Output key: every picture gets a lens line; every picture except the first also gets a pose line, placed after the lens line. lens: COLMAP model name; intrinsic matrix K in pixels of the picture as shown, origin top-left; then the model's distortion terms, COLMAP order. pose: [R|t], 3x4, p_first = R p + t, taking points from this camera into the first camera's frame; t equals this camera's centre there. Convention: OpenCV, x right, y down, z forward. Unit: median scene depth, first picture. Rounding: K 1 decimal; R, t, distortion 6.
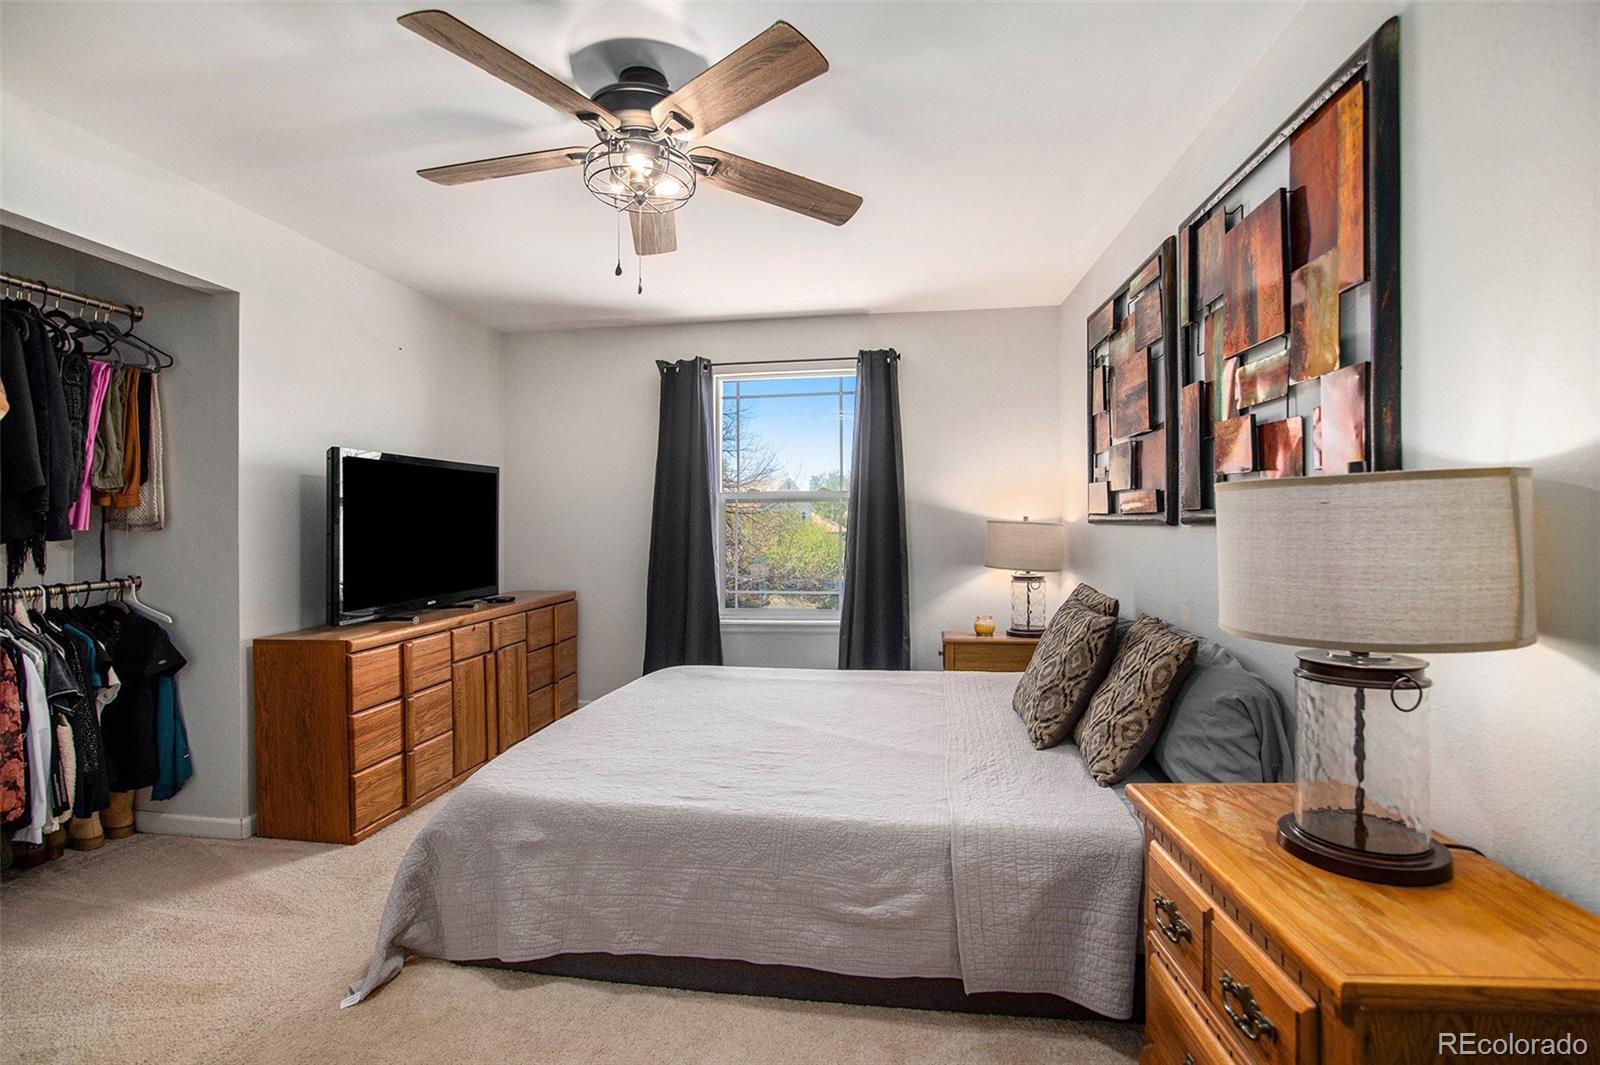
lens RADIAL K [[723.9, 0, 804.5], [0, 723.9, 523.6], [0, 0, 1]] dist [-0.003336, 0.000262]
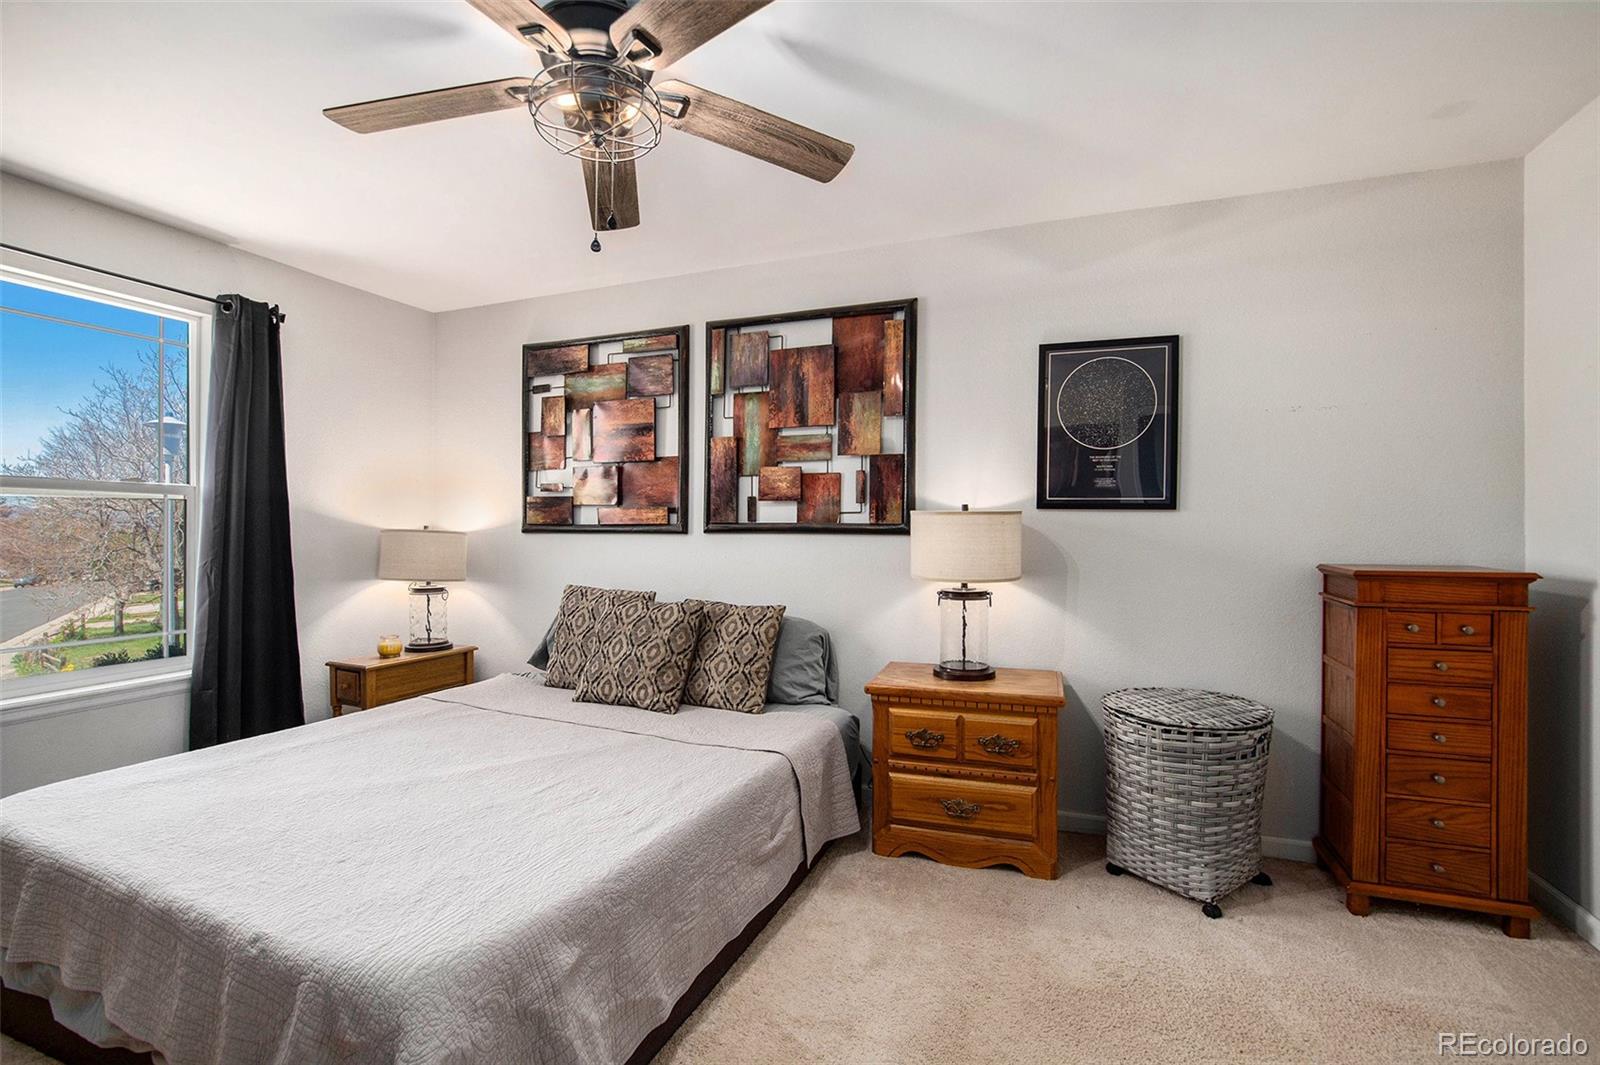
lens RADIAL K [[725.1, 0, 801.7], [0, 725.1, 525.9], [0, 0, 1]] dist [-0.021260, 0.007028]
pose [[0.271235, 0.006095, 0.962494, -0.597609], [0.002517, 0.999972, -0.007042, -0.000733], [-0.962510, 0.004333, 0.271212, 0.330438]]
